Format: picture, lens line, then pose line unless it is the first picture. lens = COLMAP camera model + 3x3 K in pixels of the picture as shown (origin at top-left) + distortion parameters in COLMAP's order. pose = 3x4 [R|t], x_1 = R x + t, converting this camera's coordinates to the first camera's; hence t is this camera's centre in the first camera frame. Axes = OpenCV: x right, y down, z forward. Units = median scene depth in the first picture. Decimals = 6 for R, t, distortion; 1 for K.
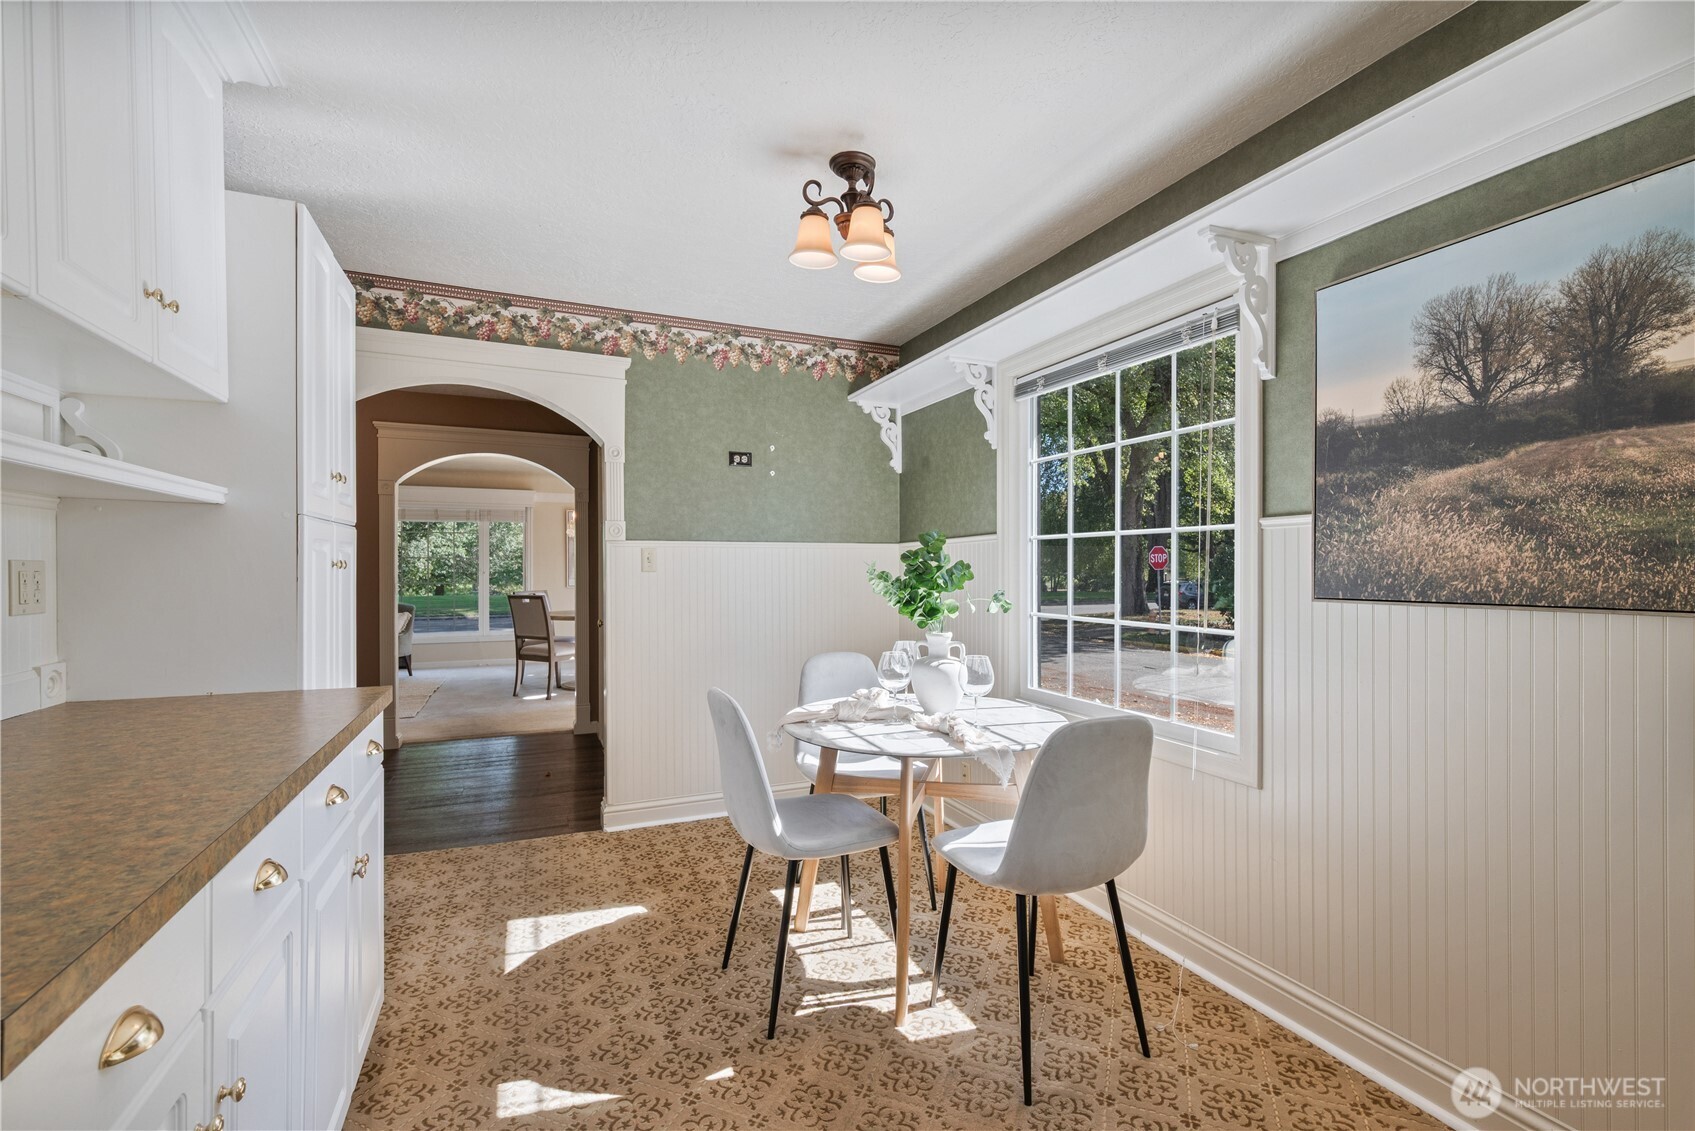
lens RADIAL K [[741.2, 0, 841.7], [0, 741.2, 573.6], [0, 0, 1]] dist [0.001165, -0.000142]
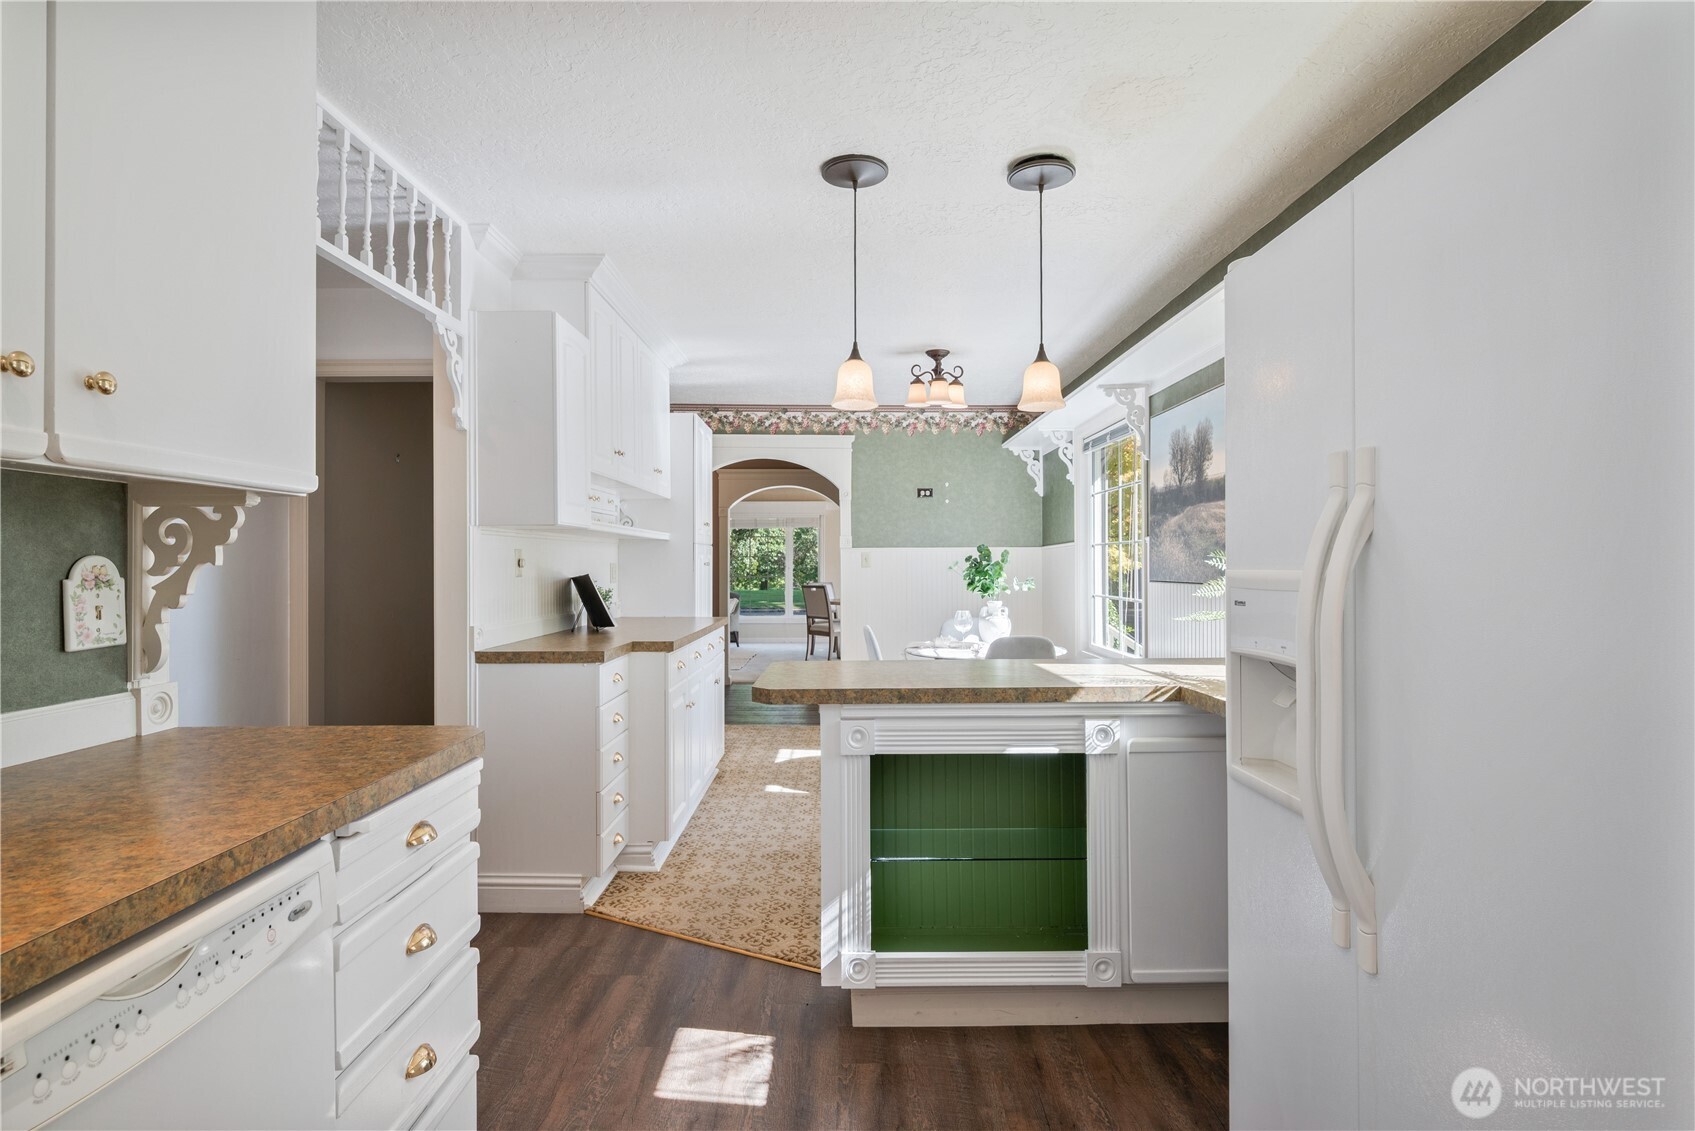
lens RADIAL K [[836.3, 0, 846.8], [0, 836.3, 557.6], [0, 0, 1]] dist [-0.001115, -0.000314]
pose [[0.921057, -0.005667, -0.389386, 0.399482], [0.000205, 0.999901, -0.014067, 0.001936], [0.389427, 0.012877, 0.920967, -0.668360]]
